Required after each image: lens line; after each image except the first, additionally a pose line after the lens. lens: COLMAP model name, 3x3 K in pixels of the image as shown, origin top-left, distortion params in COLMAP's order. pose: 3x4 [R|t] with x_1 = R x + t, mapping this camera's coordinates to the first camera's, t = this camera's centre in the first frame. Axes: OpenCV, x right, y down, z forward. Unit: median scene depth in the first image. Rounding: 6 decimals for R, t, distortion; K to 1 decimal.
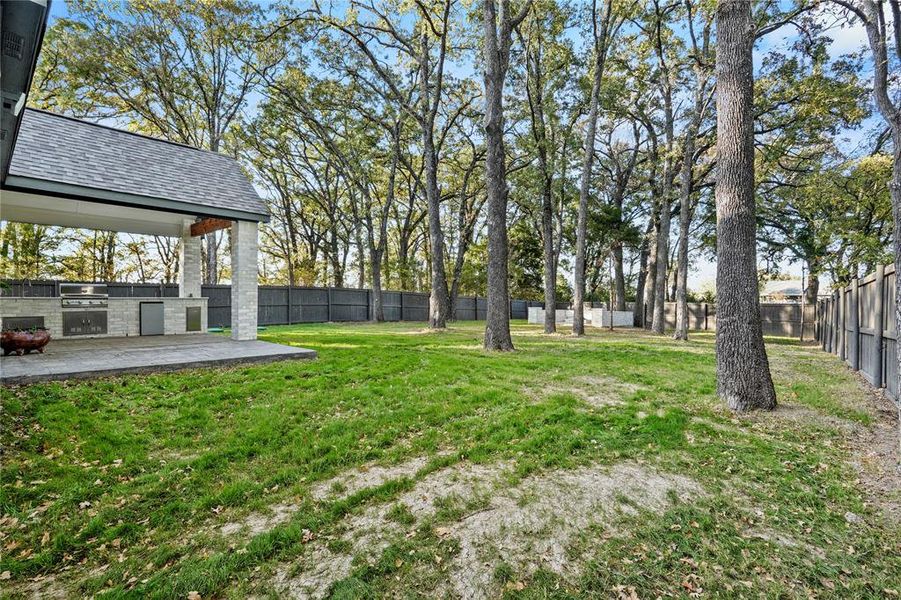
lens RADIAL K [[413.5, 0, 448.3], [0, 413.5, 297.9], [0, 0, 1]] dist [-0.001612, 0.001149]
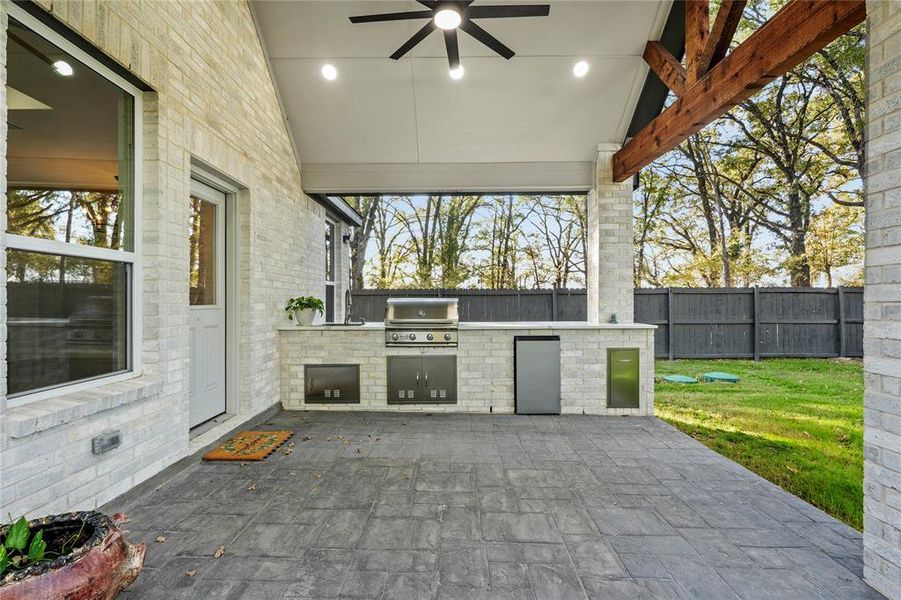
lens RADIAL K [[413.5, 0, 449.5], [0, 413.5, 296.9], [0, 0, 1]] dist [-0.001612, 0.001149]
pose [[0.659407, -0.006149, -0.751761, -0.428958], [0.003851, 0.999981, -0.004801, -0.028511], [0.751776, 0.000271, 0.659418, 0.612659]]
